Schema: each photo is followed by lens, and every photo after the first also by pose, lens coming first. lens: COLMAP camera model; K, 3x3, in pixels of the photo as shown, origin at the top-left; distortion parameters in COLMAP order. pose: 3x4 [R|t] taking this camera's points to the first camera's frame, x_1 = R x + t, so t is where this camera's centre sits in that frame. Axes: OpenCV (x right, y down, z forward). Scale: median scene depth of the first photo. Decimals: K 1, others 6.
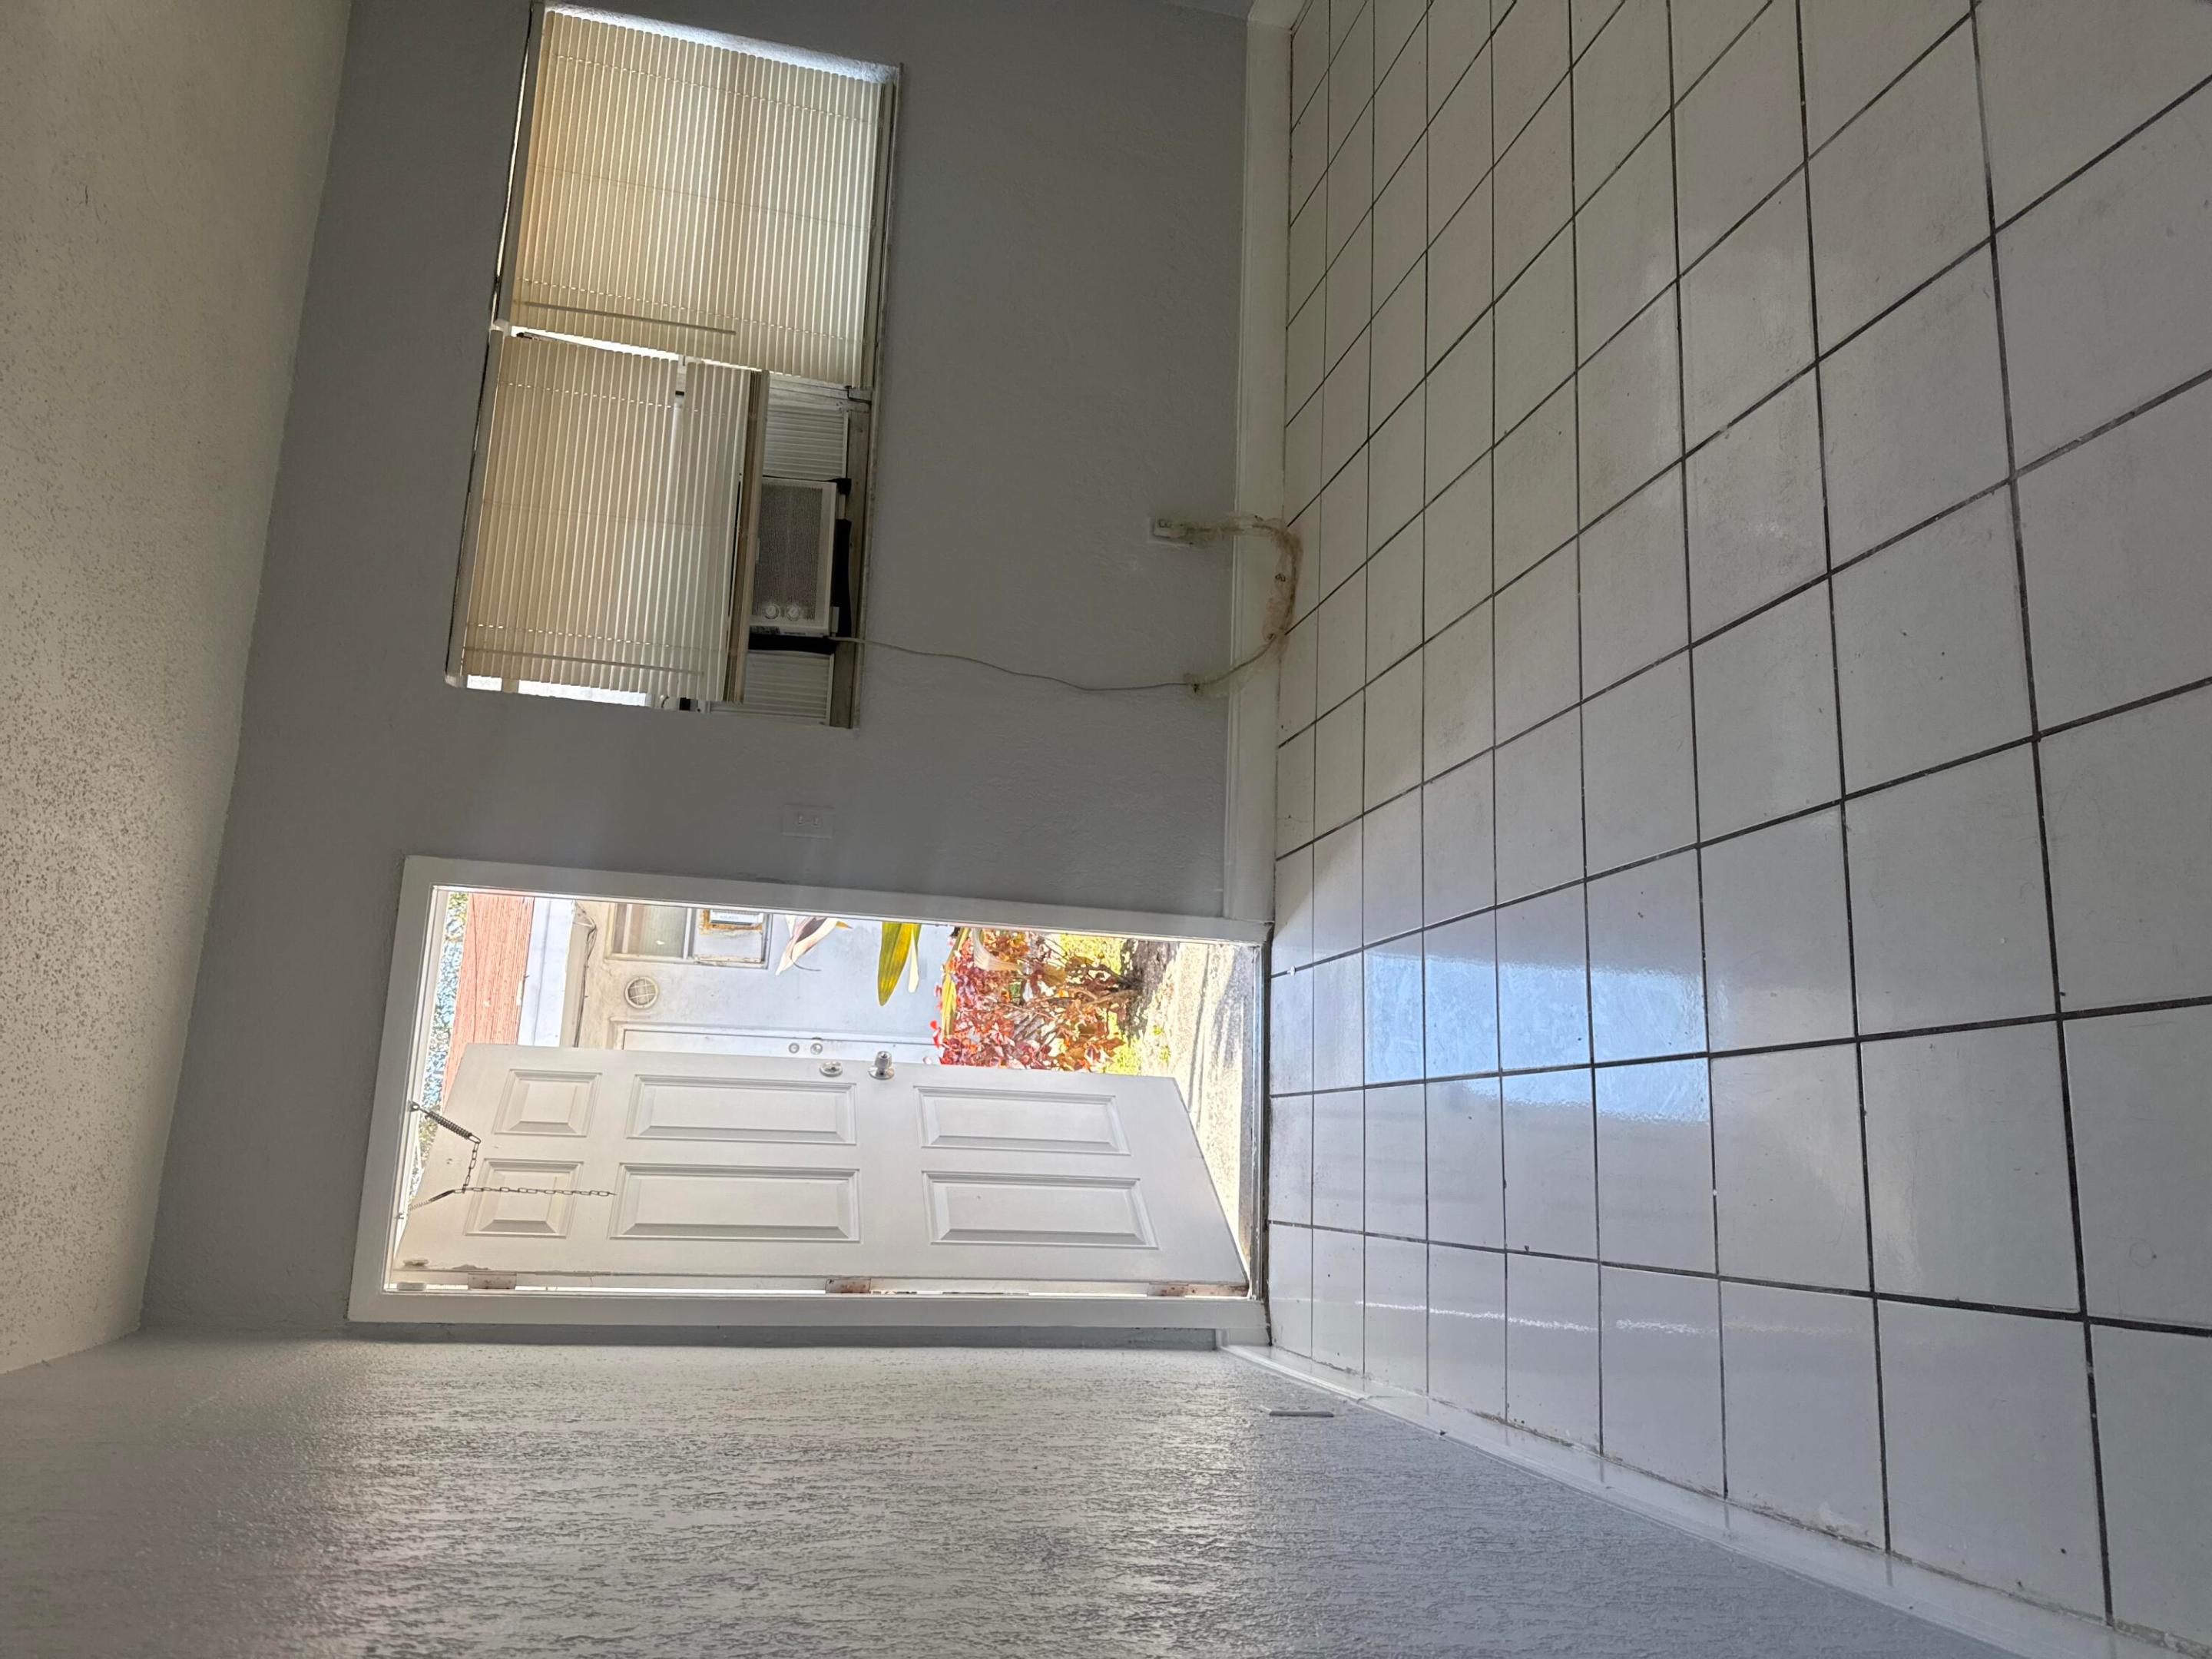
lens RADIAL K [[1569.5, 0, 1108.8], [0, 1569.5, 821.2], [0, 0, 1]] dist [0.048392, -0.065587]
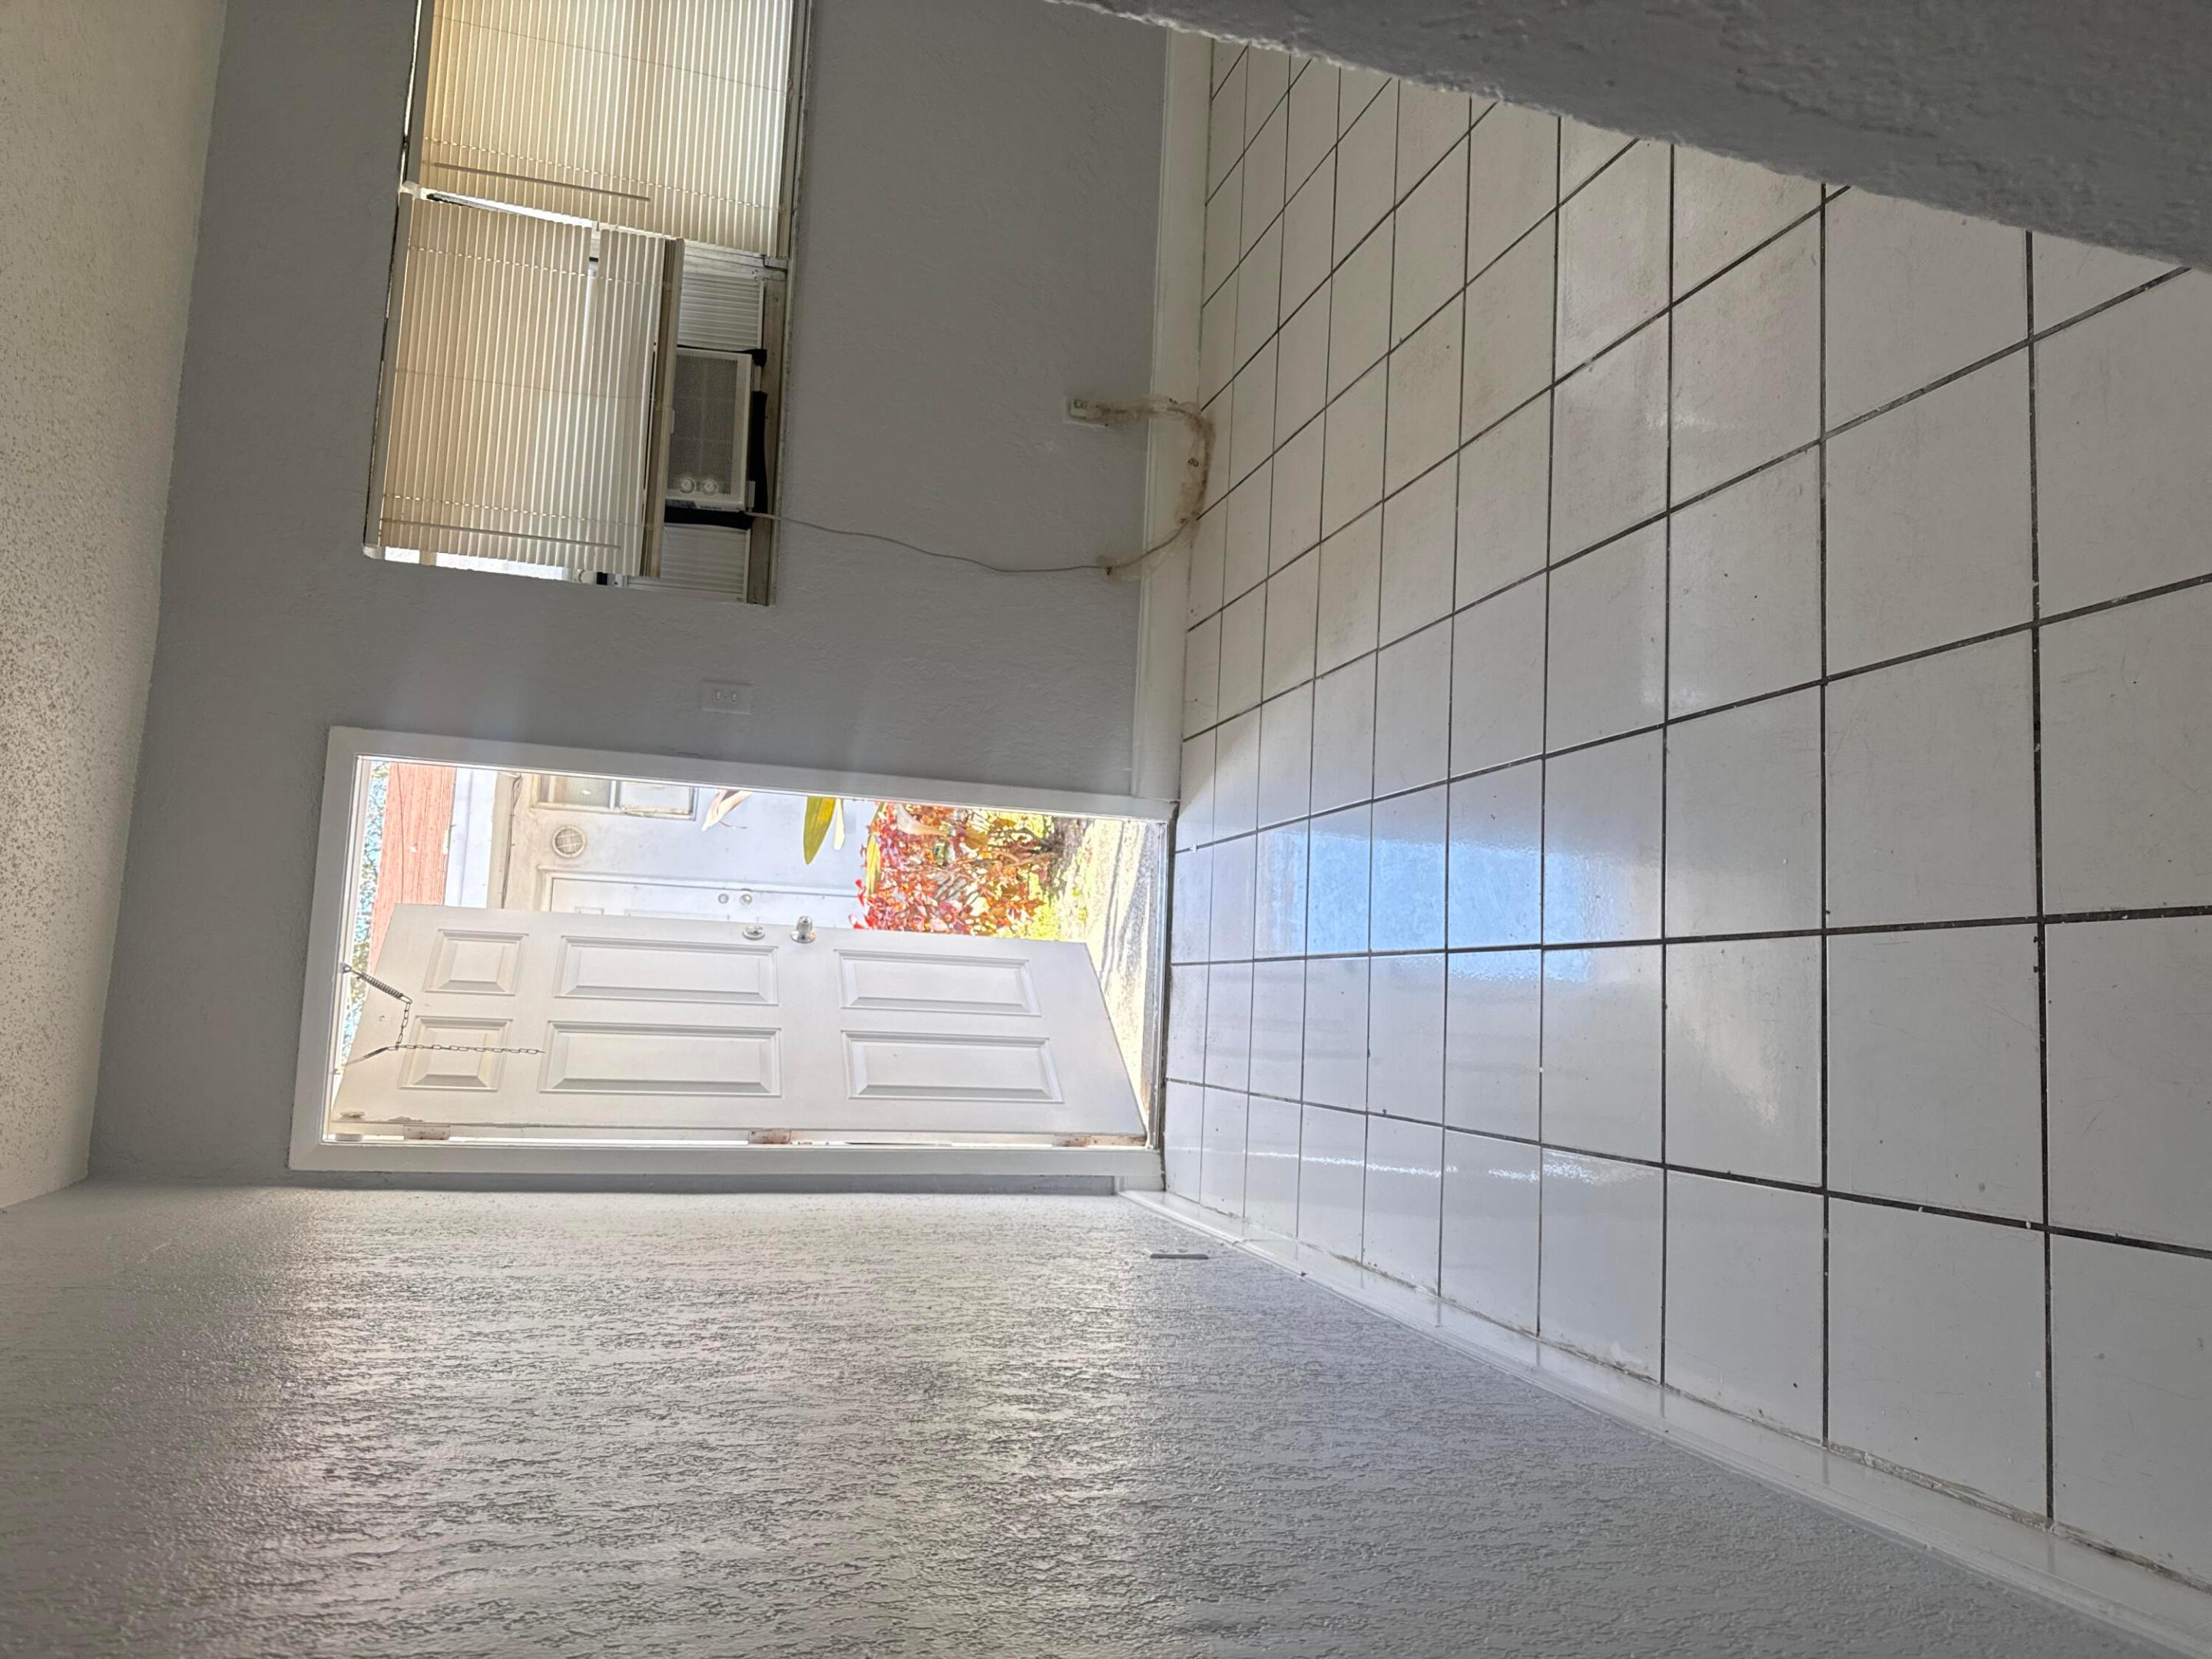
lens RADIAL K [[1569.5, 0, 1101.8], [0, 1569.5, 825.4], [0, 0, 1]] dist [0.048392, -0.065587]
pose [[0.999213, 0.012282, 0.037711, 0.015313], [-0.015989, 0.994897, 0.099623, -0.022140], [-0.036295, -0.100148, 0.994310, -0.039006]]
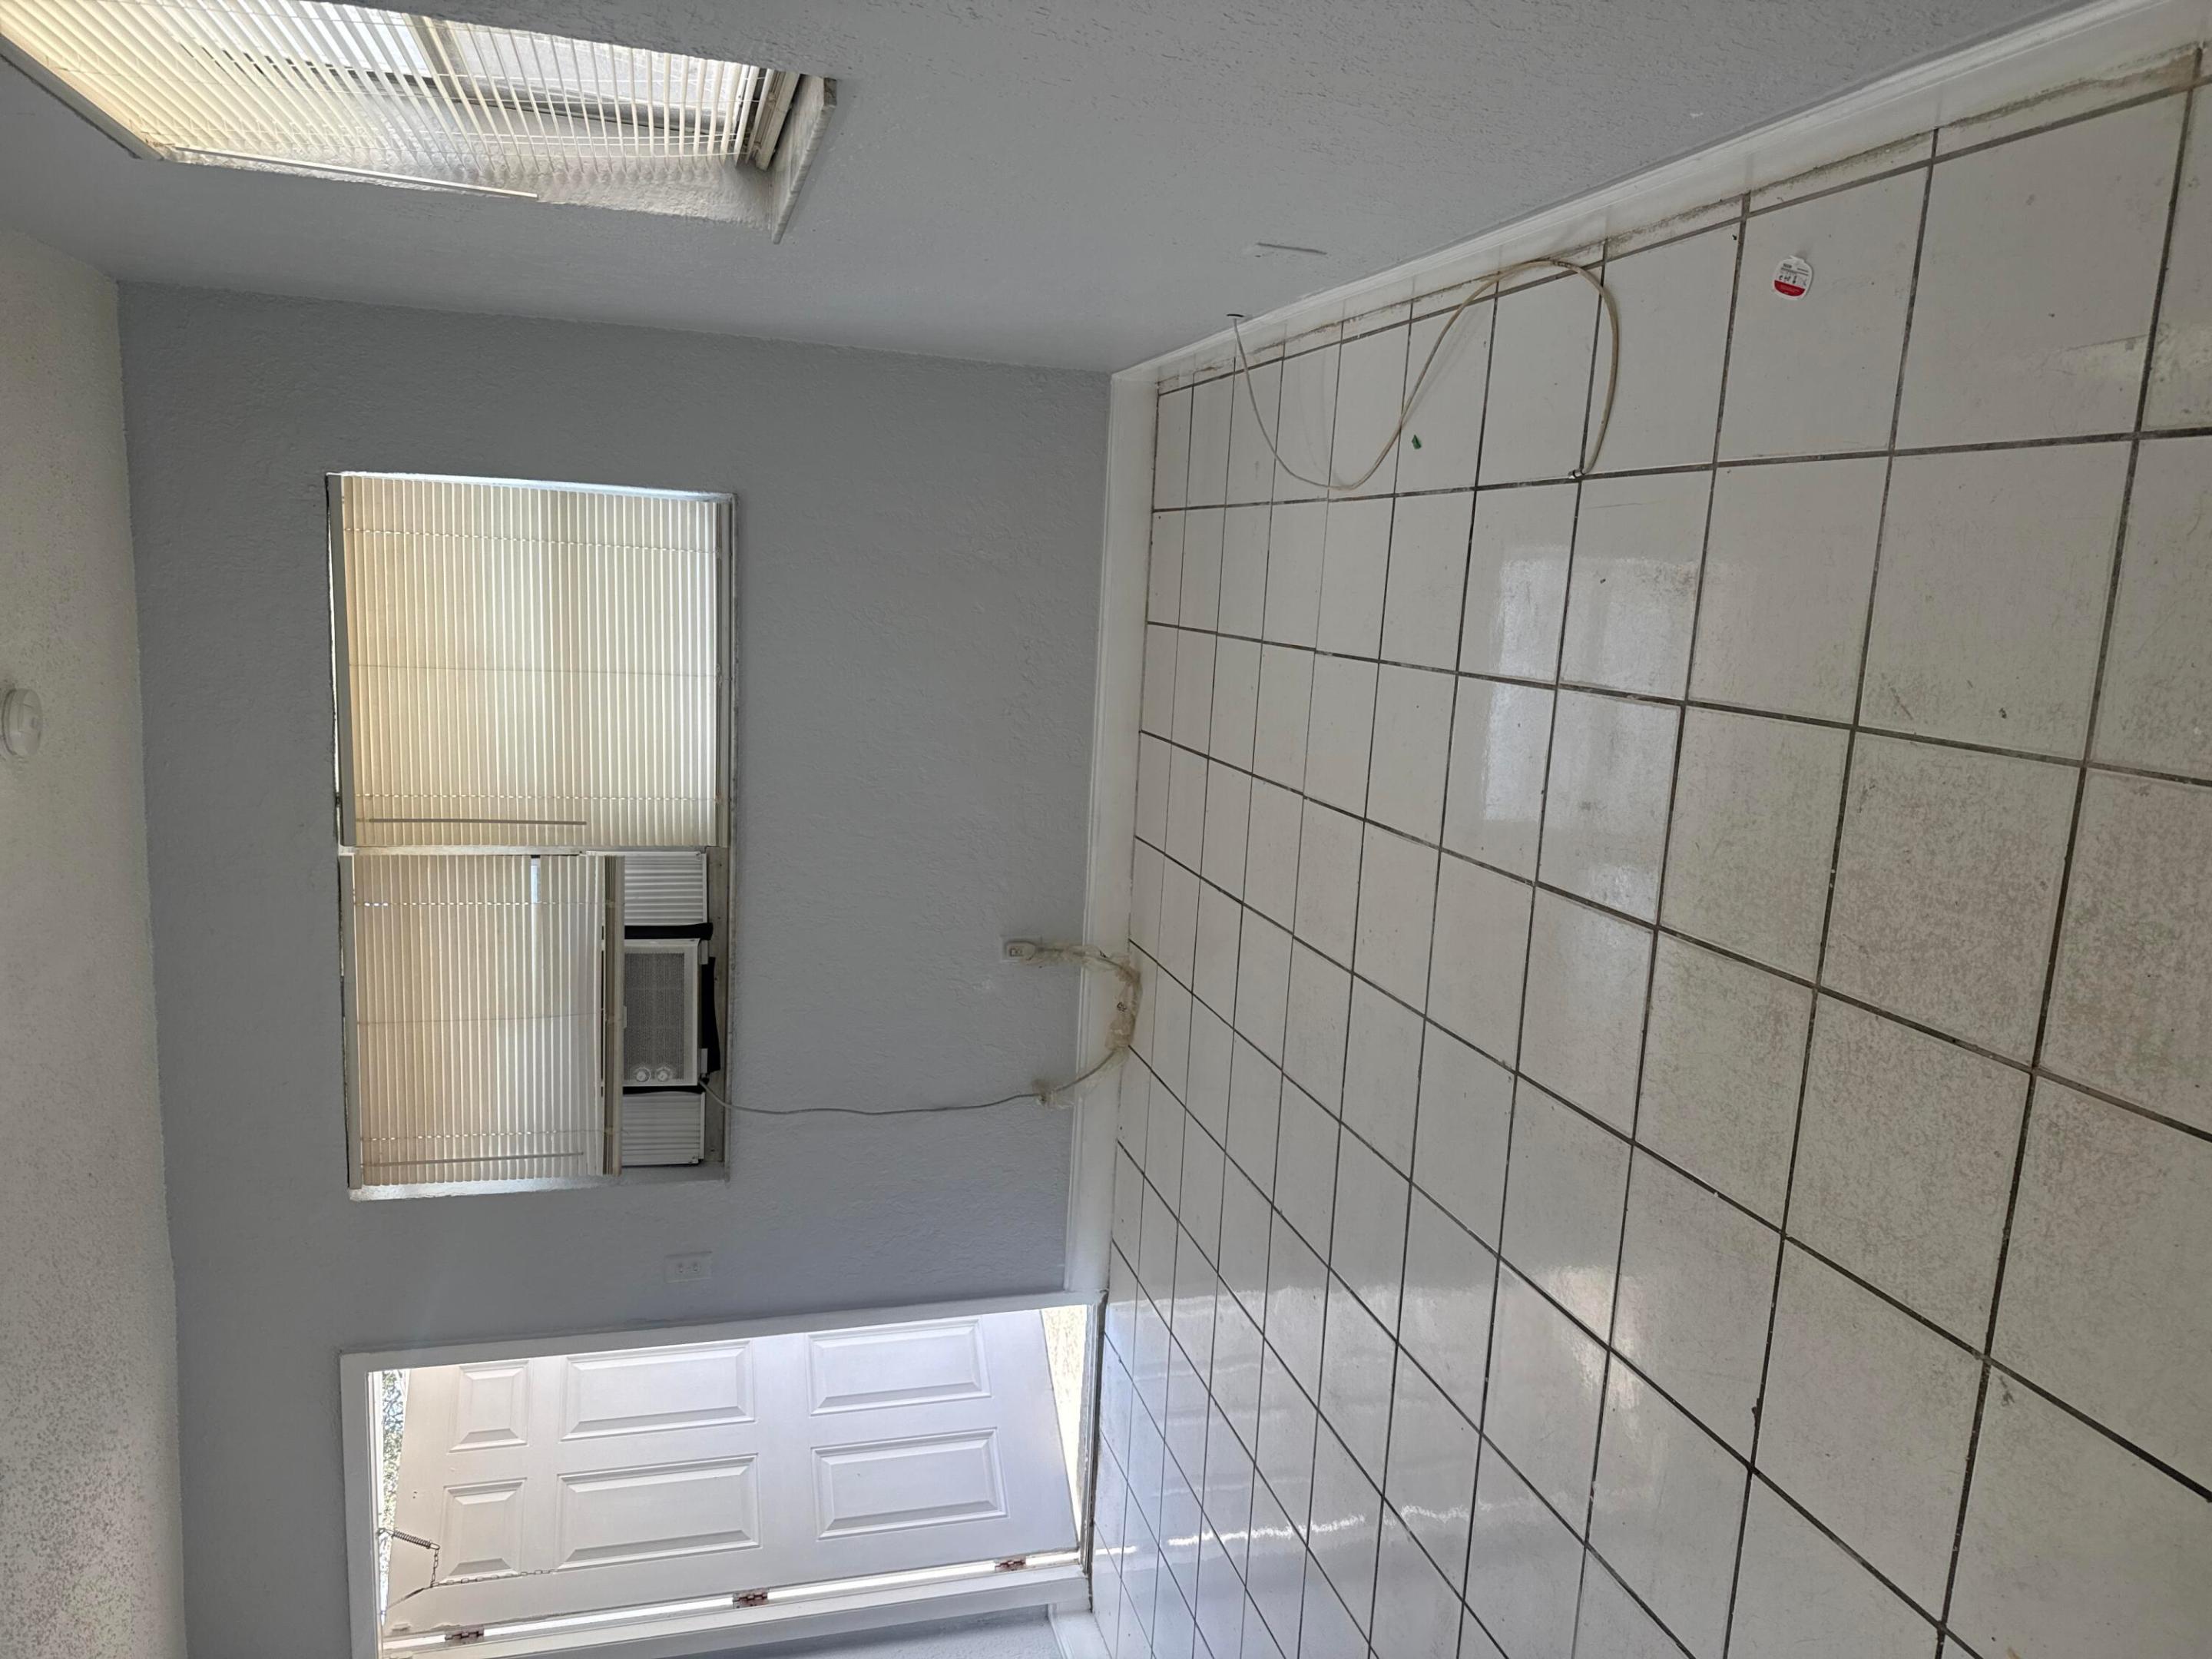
lens RADIAL K [[1569.5, 0, 1111.5], [0, 1569.5, 825.5], [0, 0, 1]] dist [0.048392, -0.065587]
pose [[0.999307, 0.007576, 0.036444, 0.065548], [-0.020580, 0.928274, 0.371326, -0.708422], [-0.031017, -0.371819, 0.927787, 0.052464]]
